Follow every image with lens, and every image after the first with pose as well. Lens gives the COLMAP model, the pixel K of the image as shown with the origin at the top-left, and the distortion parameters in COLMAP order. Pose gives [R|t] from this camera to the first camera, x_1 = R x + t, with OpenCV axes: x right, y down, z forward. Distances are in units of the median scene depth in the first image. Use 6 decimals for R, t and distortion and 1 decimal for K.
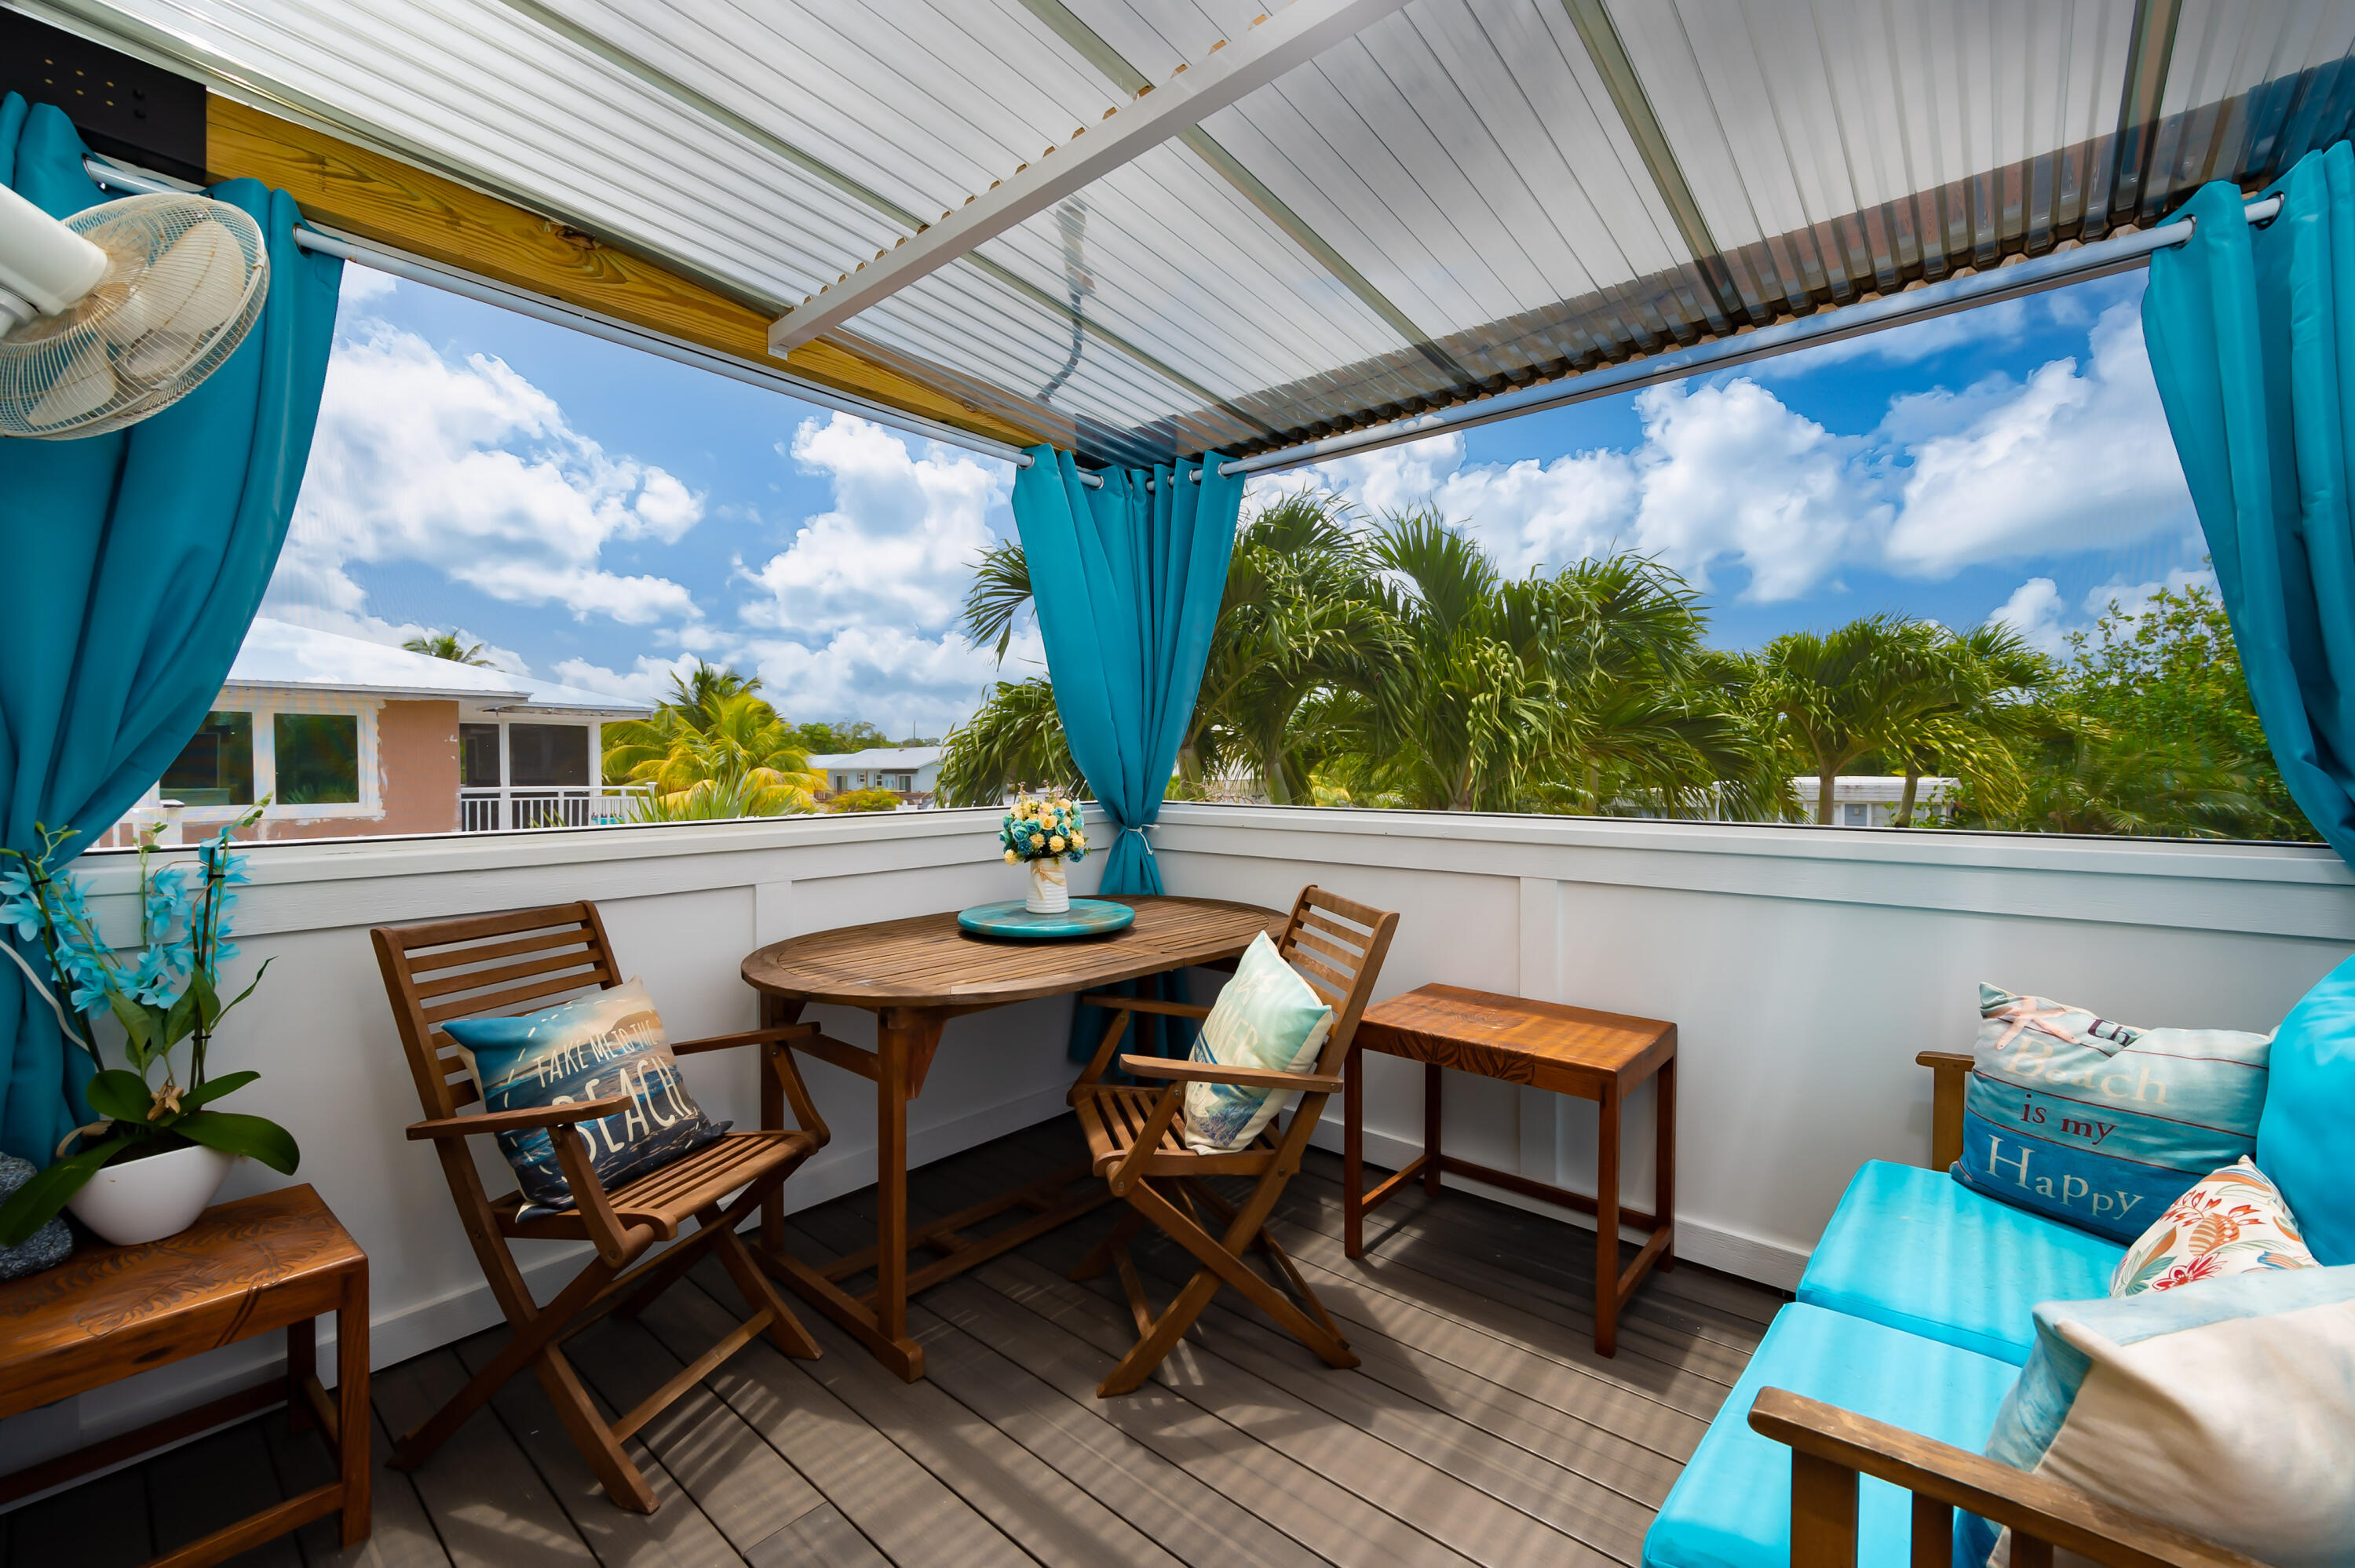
lens RADIAL K [[938.6, 0, 1182.7], [0, 938.6, 792.8], [0, 0, 1]] dist [0.001120, 0.000259]
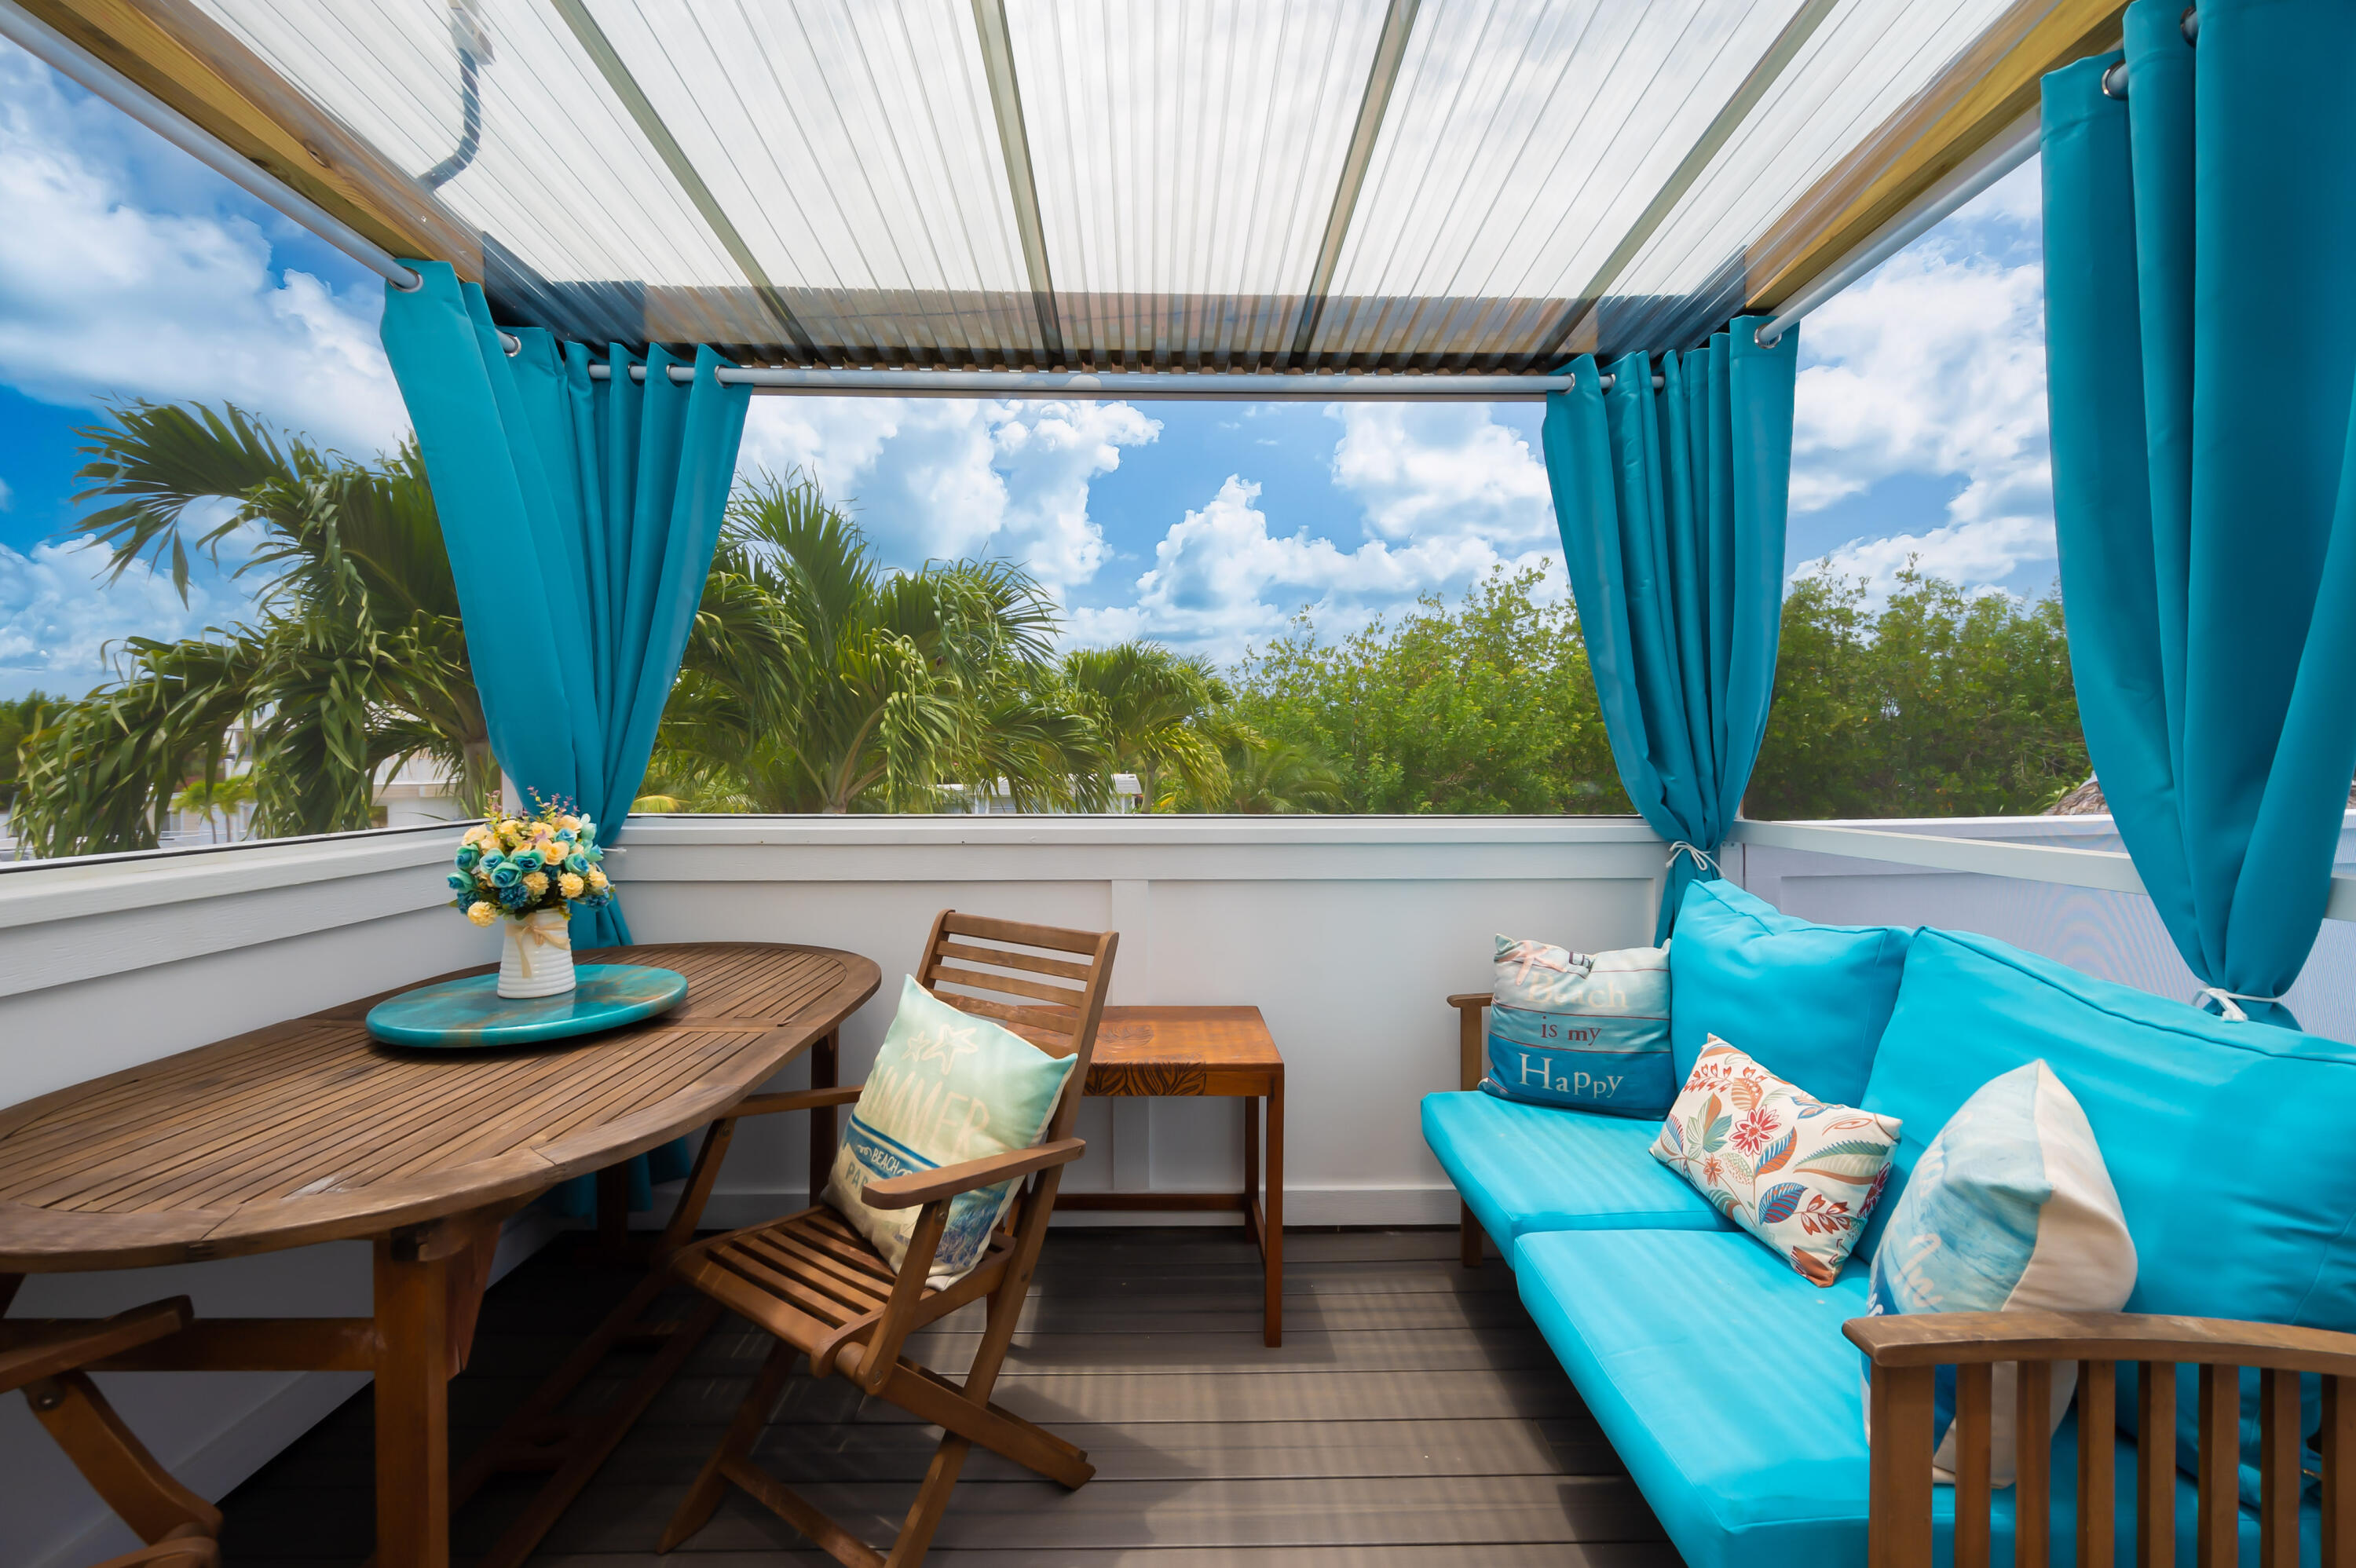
lens RADIAL K [[973.8, 0, 1180.1], [0, 973.8, 779.9], [0, 0, 1]] dist [0.007227, 0.000180]
pose [[0.757886, -0.012577, 0.652266, -0.268690], [0.019868, 0.999795, -0.003807, -0.008395], [-0.652084, 0.015844, 0.757981, 0.226190]]
